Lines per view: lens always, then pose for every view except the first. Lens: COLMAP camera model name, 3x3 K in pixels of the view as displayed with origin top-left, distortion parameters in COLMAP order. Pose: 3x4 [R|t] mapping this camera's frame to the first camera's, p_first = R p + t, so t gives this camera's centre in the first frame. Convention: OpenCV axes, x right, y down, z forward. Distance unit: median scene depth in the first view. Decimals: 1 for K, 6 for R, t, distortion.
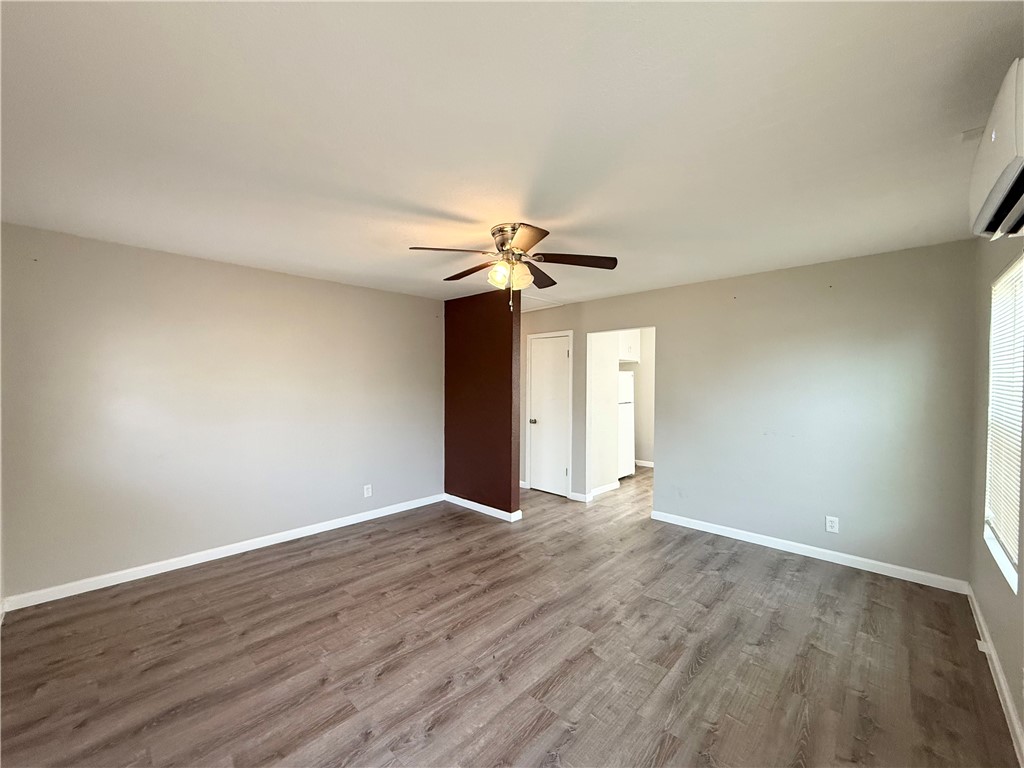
lens RADIAL K [[409.9, 0, 507.5], [0, 409.9, 374.2], [0, 0, 1]] dist [0.002851, 0.001395]
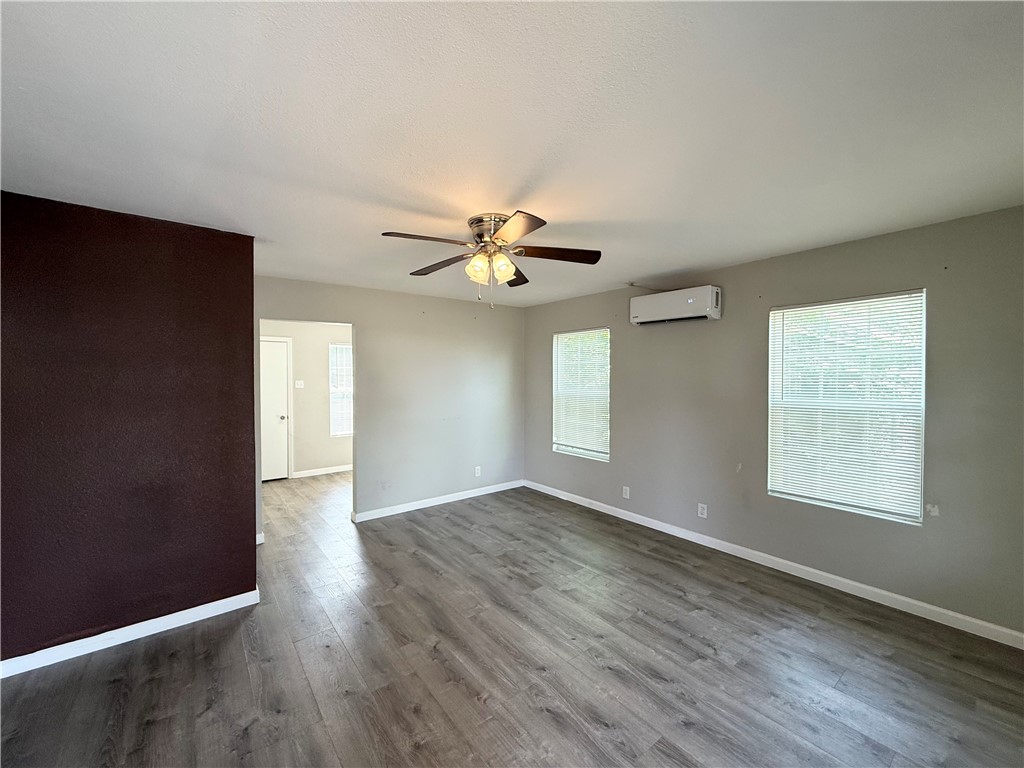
lens RADIAL K [[409.9, 0, 510.5], [0, 409.9, 391.3], [0, 0, 1]] dist [0.002851, 0.001395]
pose [[0.140282, -0.036671, 0.989432, -0.835571], [-0.008945, 0.999226, 0.038302, 0.002002], [-0.990071, -0.014223, 0.139846, 0.781533]]
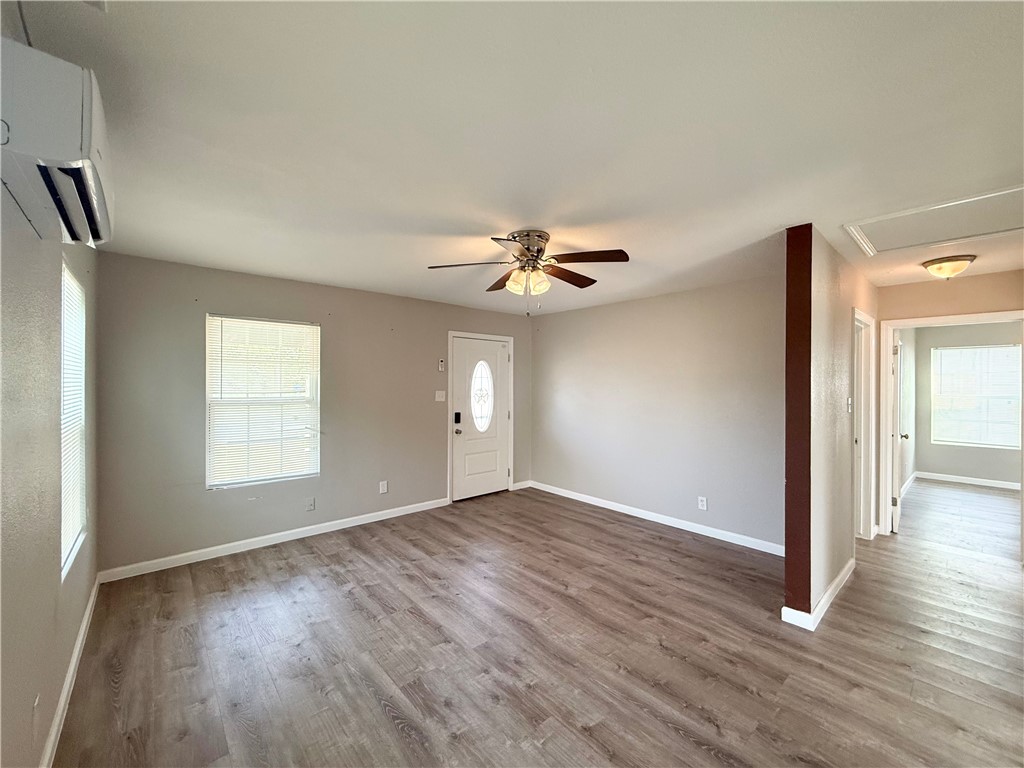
lens RADIAL K [[409.9, 0, 510.0], [0, 409.9, 382.0], [0, 0, 1]] dist [0.002851, 0.001395]
pose [[-0.083453, -0.013940, -0.996414, 0.966349], [0.008593, 0.999855, -0.014708, 0.026022], [0.996475, -0.009790, -0.083321, 0.979736]]
